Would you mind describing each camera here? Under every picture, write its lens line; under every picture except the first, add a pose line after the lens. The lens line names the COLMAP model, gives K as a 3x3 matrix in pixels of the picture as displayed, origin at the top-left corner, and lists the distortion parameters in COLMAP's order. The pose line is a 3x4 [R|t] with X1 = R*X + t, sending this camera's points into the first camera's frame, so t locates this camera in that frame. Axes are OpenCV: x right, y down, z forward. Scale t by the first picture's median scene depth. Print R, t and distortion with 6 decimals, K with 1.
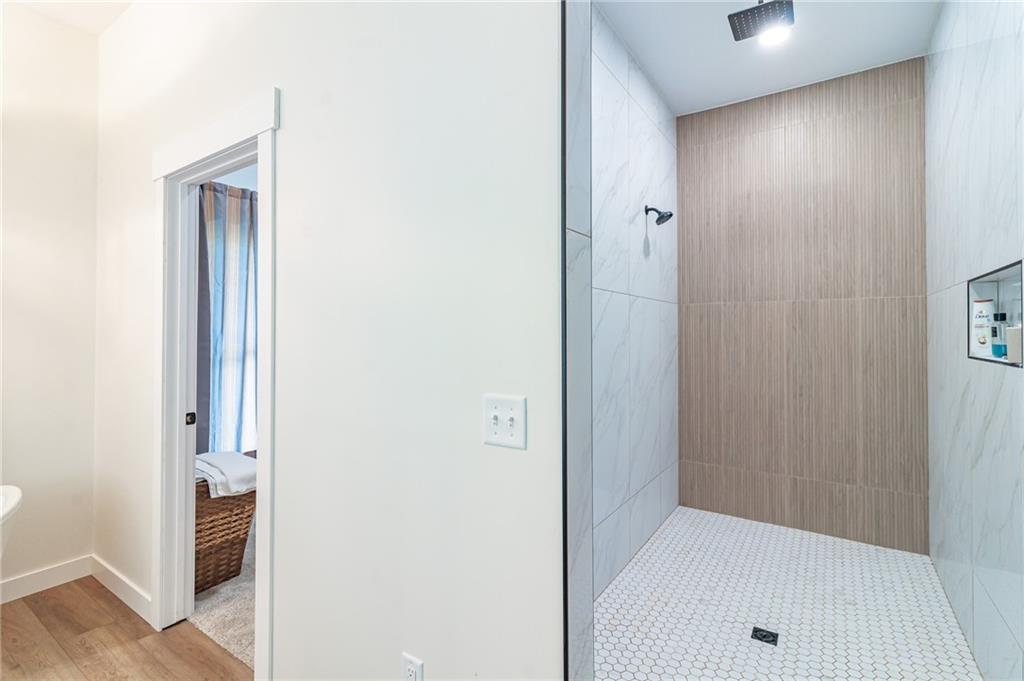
lens RADIAL K [[472.1, 0, 515.3], [0, 472.1, 327.9], [0, 0, 1]] dist [0.002927, 0.000319]
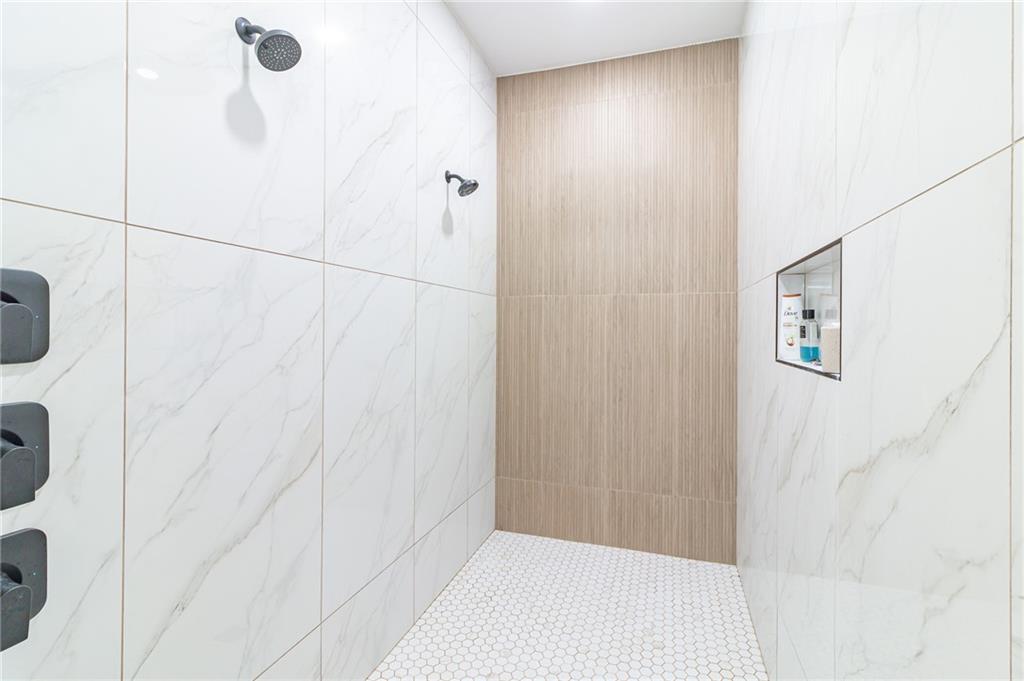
lens RADIAL K [[472.1, 0, 515.3], [0, 472.1, 327.9], [0, 0, 1]] dist [0.002927, 0.000319]
pose [[0.962238, 0.006225, 0.272139, 0.172328], [-0.008869, 0.999925, 0.008488, -0.000607], [-0.272066, -0.010581, 0.962220, 0.196386]]
